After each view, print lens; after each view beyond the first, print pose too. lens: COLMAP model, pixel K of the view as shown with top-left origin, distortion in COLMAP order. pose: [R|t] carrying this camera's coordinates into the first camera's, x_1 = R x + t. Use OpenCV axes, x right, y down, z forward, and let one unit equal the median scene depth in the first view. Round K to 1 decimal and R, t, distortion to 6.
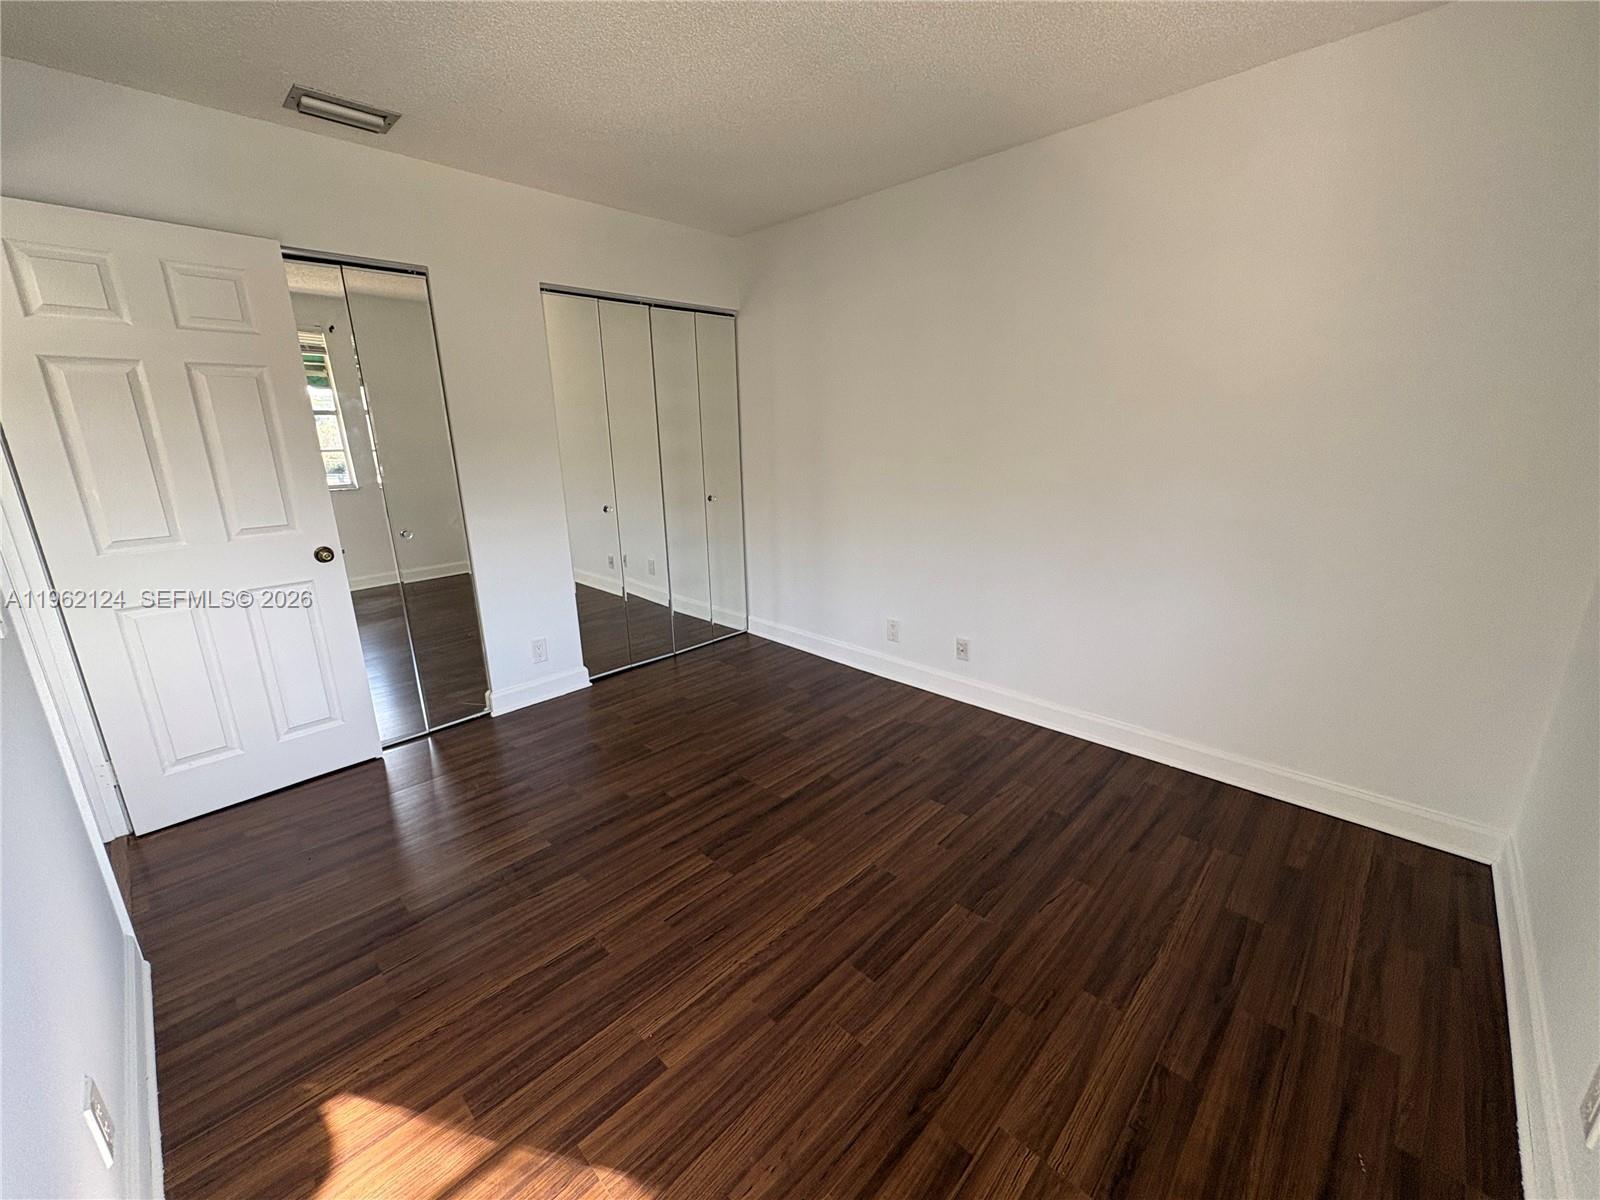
lens RADIAL K [[636.8, 0, 787.5], [0, 636.8, 600.4], [0, 0, 1]] dist [0.000693, 0.000150]
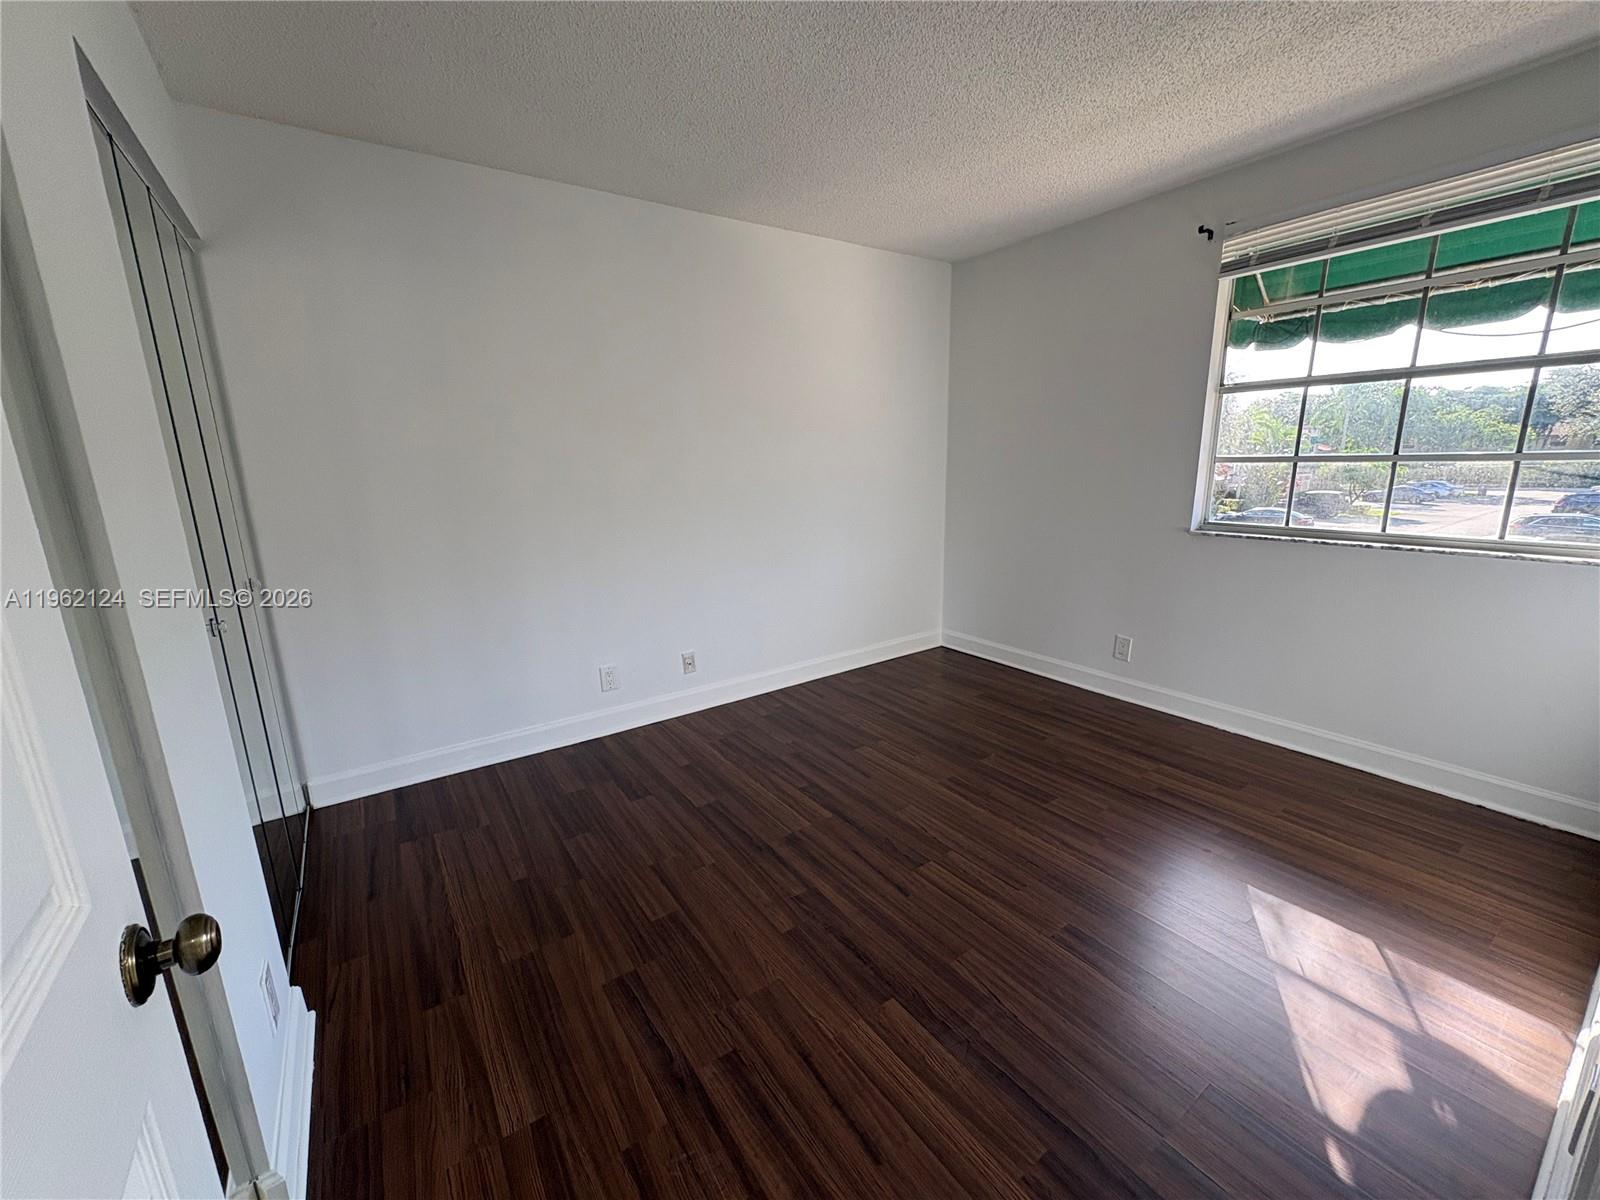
lens RADIAL K [[636.8, 0, 788.1], [0, 636.8, 601.8], [0, 0, 1]] dist [0.000693, 0.000150]
pose [[0.190112, -0.195610, 0.962078, -0.877387], [0.284983, 0.948751, 0.136587, -0.149215], [-0.939490, 0.248210, 0.236114, 0.738909]]
